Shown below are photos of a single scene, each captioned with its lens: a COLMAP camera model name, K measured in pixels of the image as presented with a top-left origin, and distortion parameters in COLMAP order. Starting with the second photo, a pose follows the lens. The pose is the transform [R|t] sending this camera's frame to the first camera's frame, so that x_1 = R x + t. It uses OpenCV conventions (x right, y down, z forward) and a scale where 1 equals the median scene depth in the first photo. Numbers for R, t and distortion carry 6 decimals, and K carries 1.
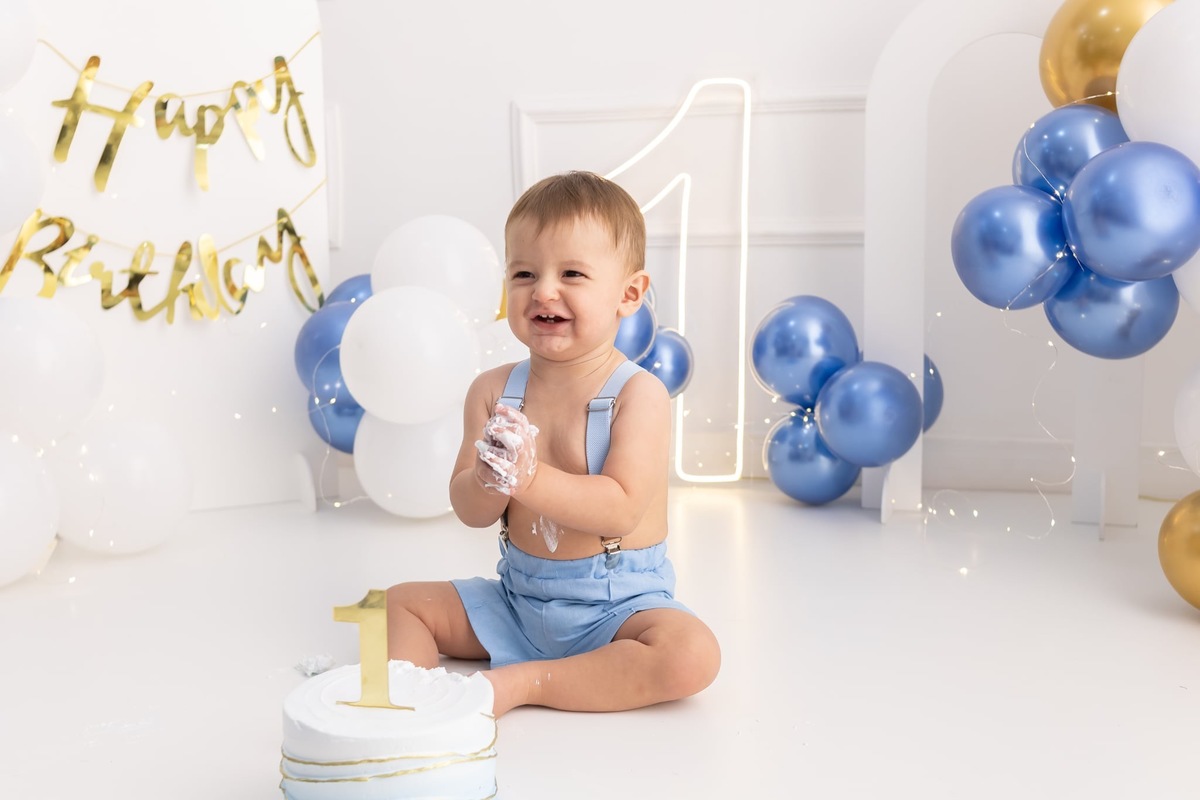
lens RADIAL K [[1384.2, 0, 586.6], [0, 1384.2, 392.4], [0, 0, 1]] dist [0.055314, 0.000000]
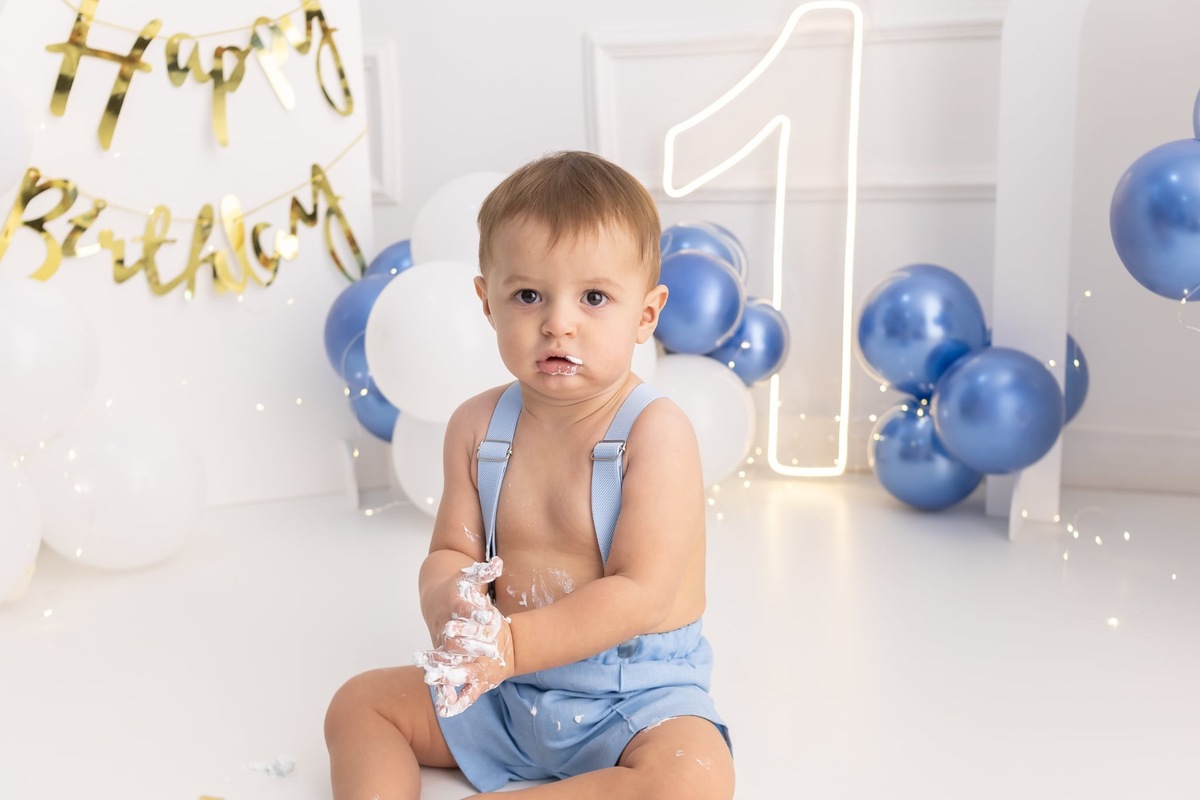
lens RADIAL K [[1314.6, 0, 600.9], [0, 1314.6, 401.1], [0, 0, 1]] dist [0.030479, 0.000000]
pose [[0.995947, 0.007149, -0.089663, 0.036294], [-0.000412, 0.997189, 0.074930, -0.047388], [0.089946, -0.074589, 0.993150, 0.186620]]
